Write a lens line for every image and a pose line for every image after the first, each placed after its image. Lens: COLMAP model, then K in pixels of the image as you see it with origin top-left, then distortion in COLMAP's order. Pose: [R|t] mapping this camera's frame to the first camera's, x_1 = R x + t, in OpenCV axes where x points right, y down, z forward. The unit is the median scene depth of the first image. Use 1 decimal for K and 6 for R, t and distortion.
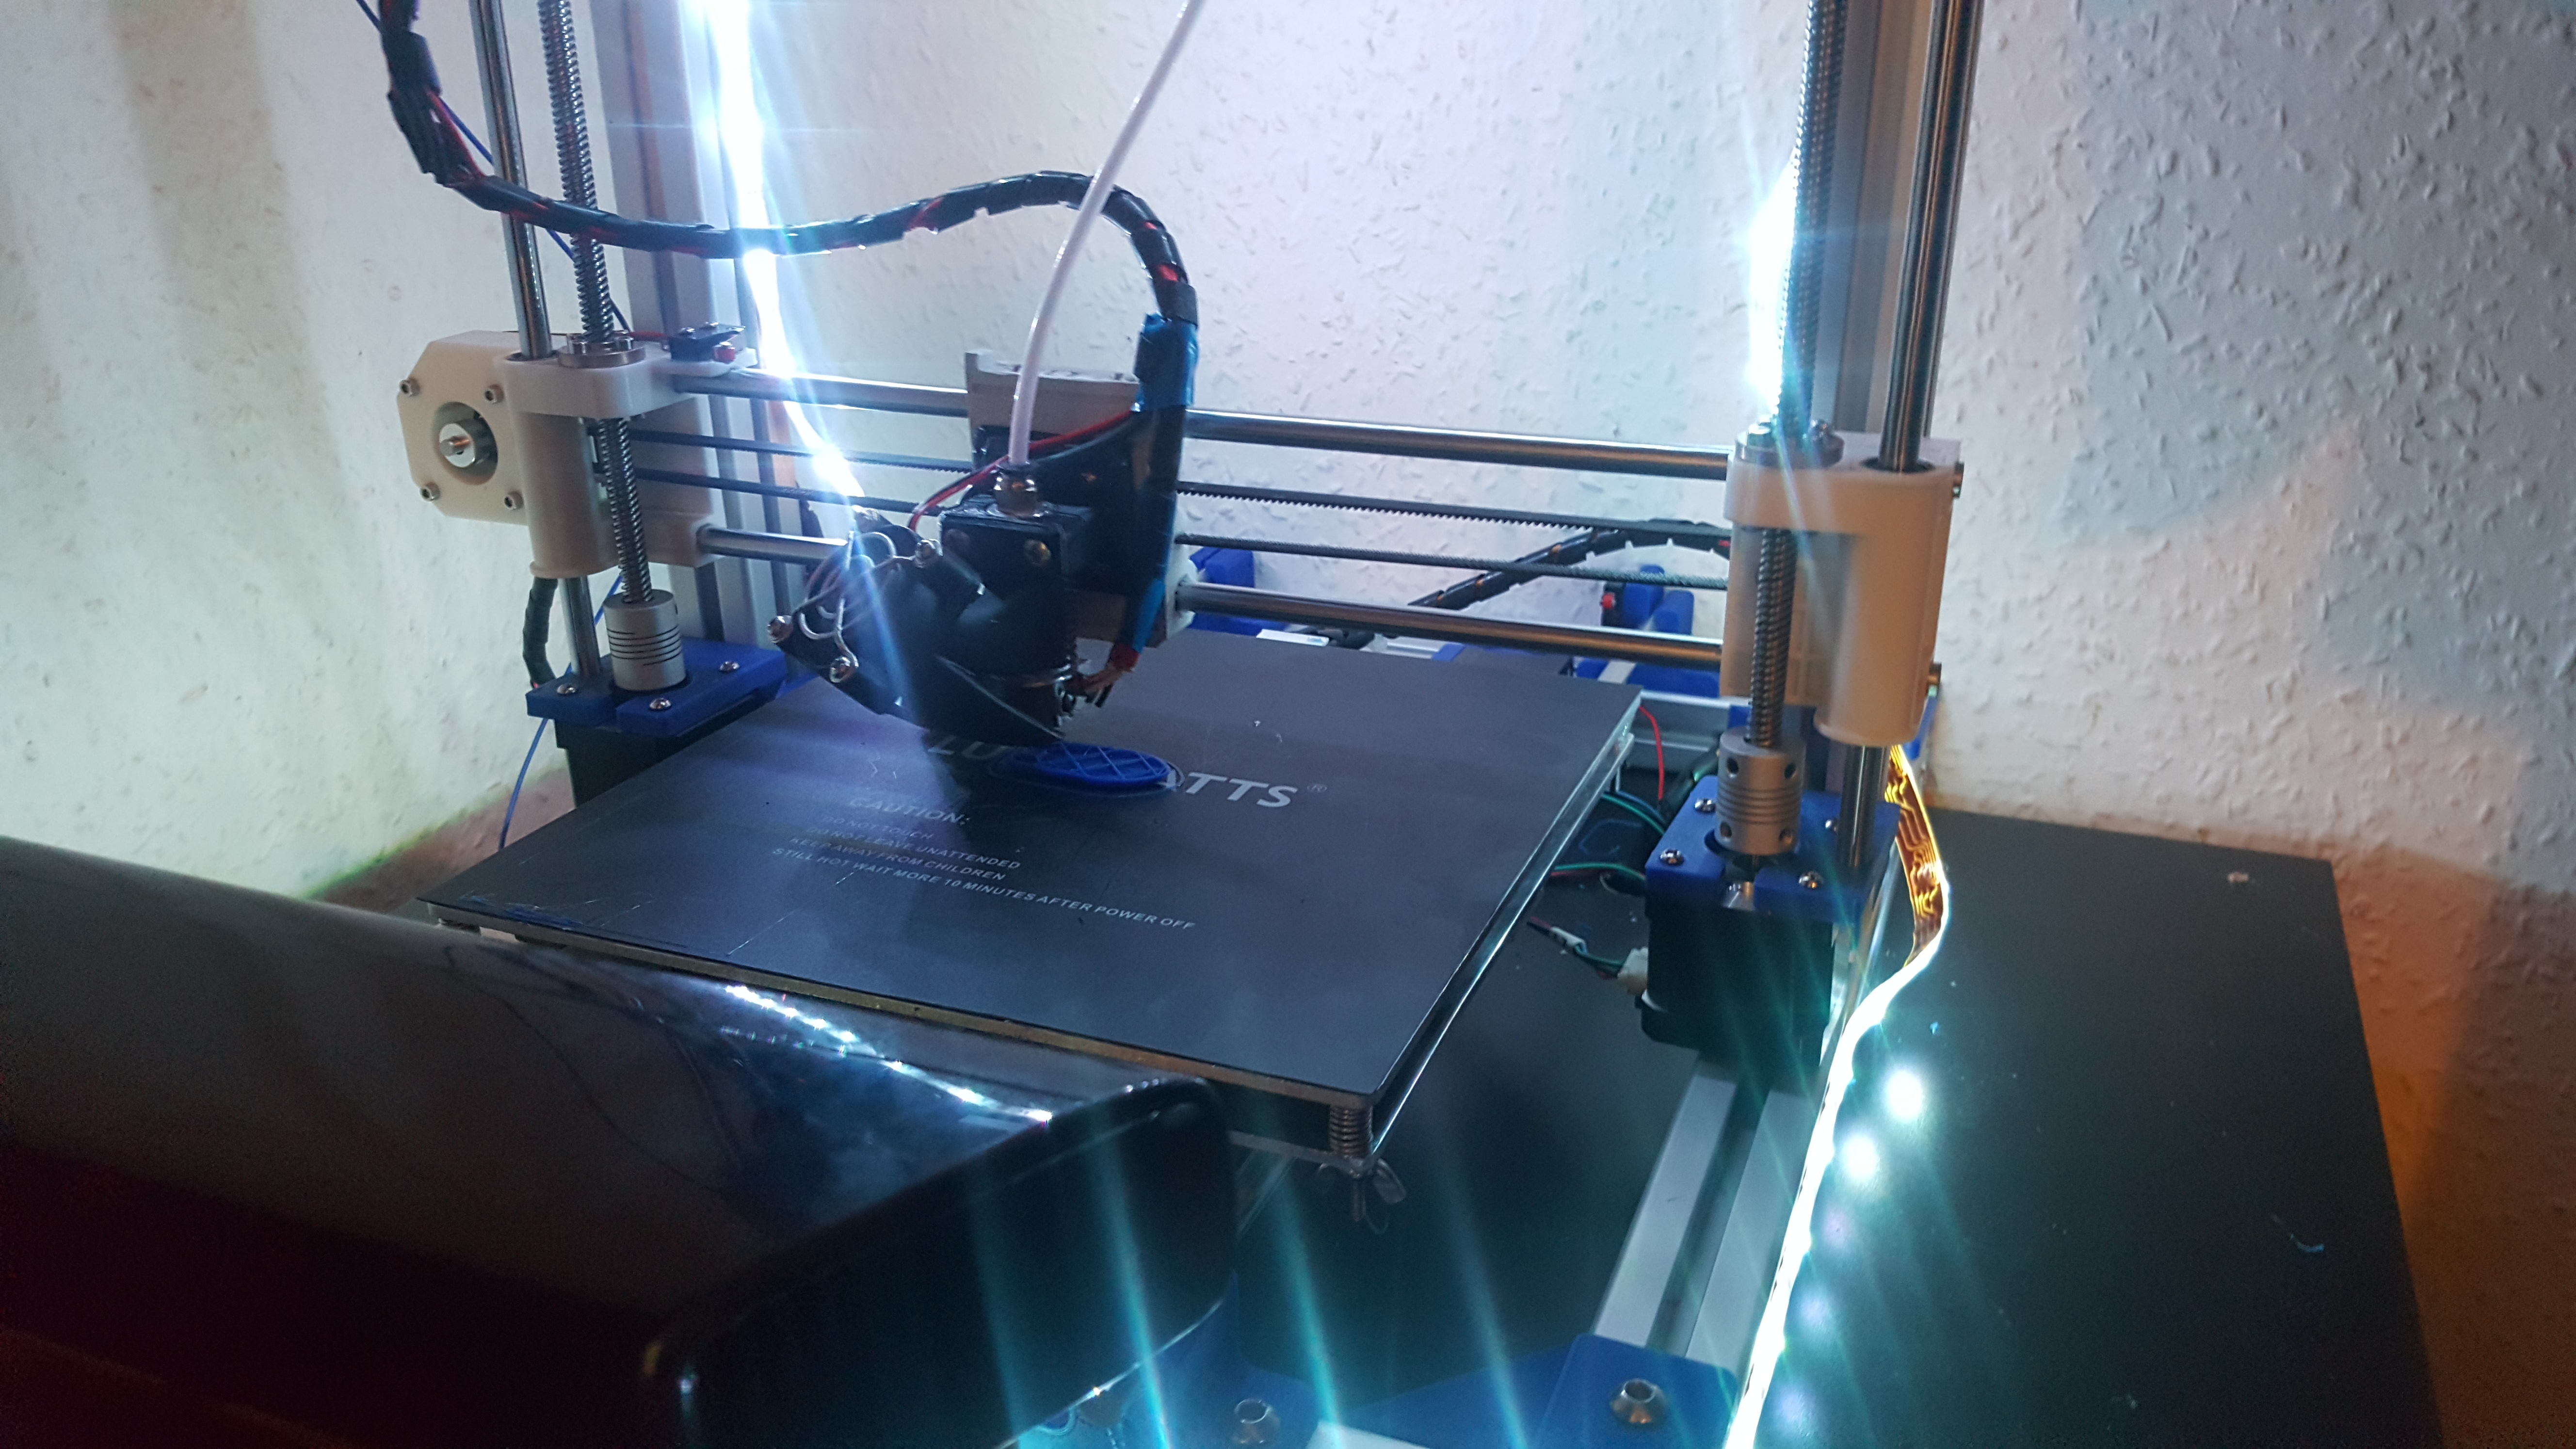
lens RADIAL K [[1903.7, 0, 1289.9], [0, 1903.7, 716.5], [0, 0, 1]] dist [-0.004721, -0.058944]
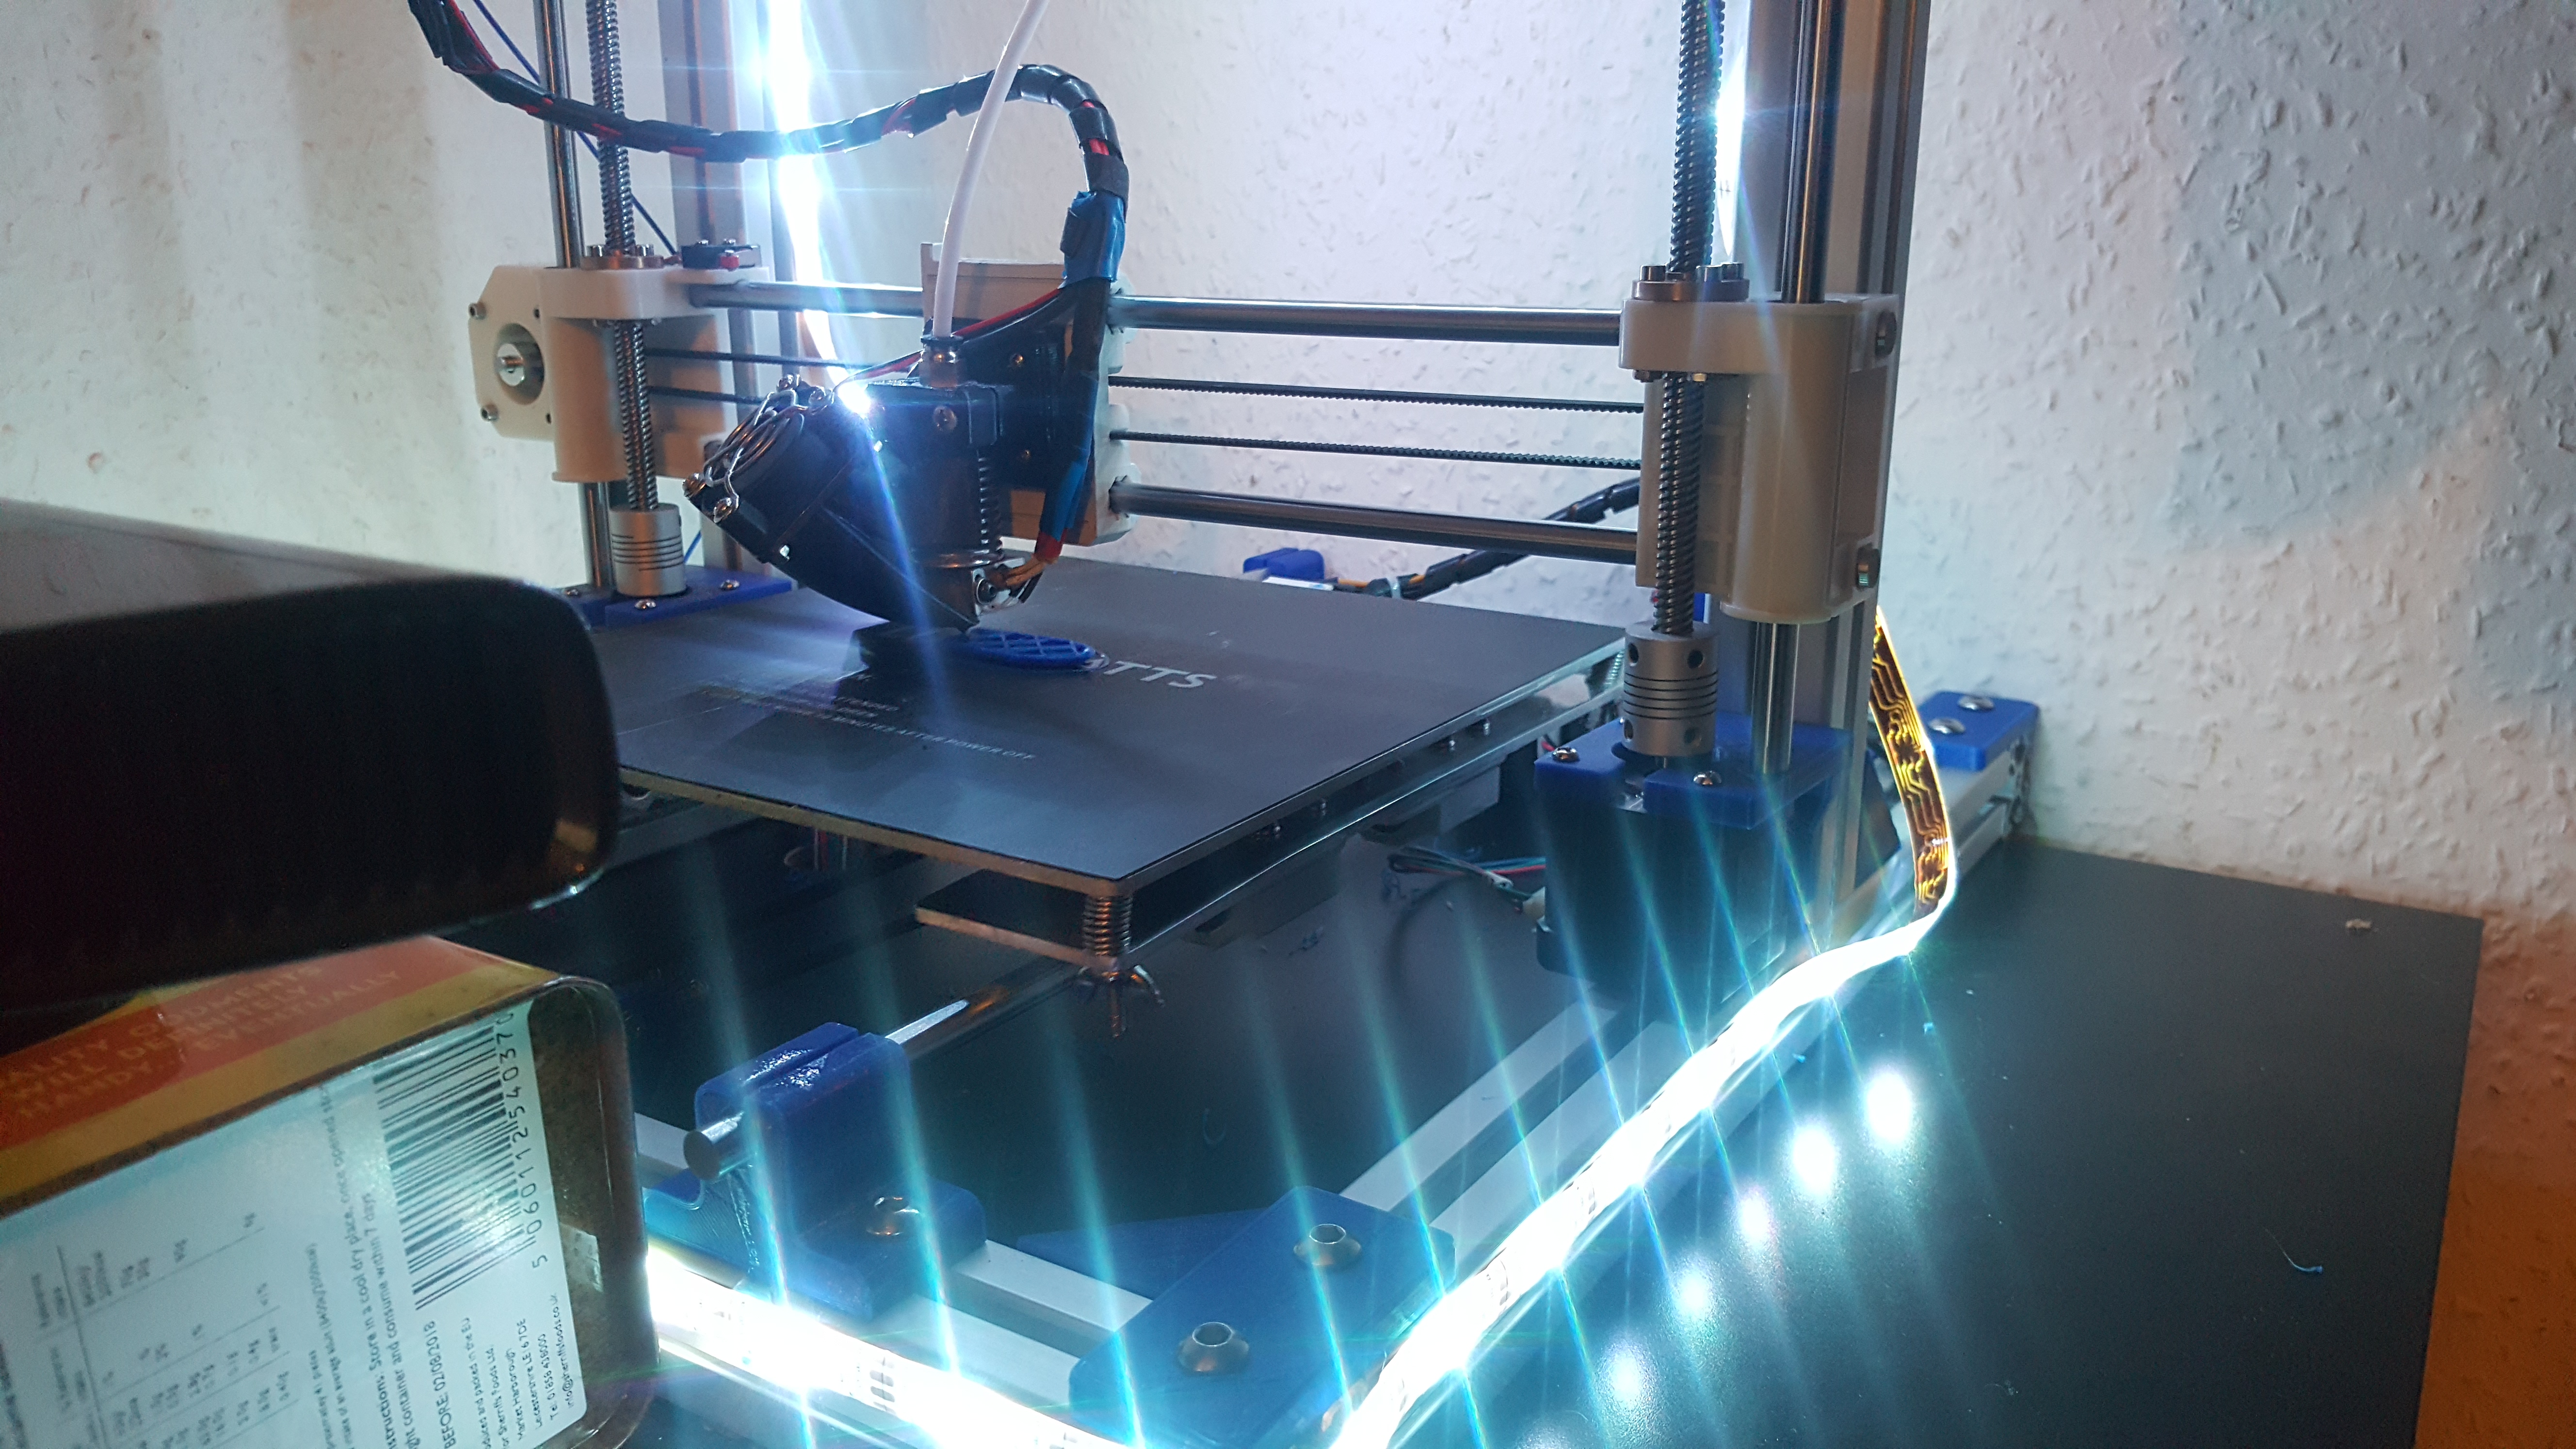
lens RADIAL K [[1903.7, 0, 1276.1], [0, 1903.7, 717.0], [0, 0, 1]] dist [-0.004721, -0.058944]
pose [[0.980003, 0.057420, -0.190517, 0.180971], [-0.078902, 0.991107, -0.107152, 0.124079], [0.182670, 0.120041, 0.975819, 0.068291]]
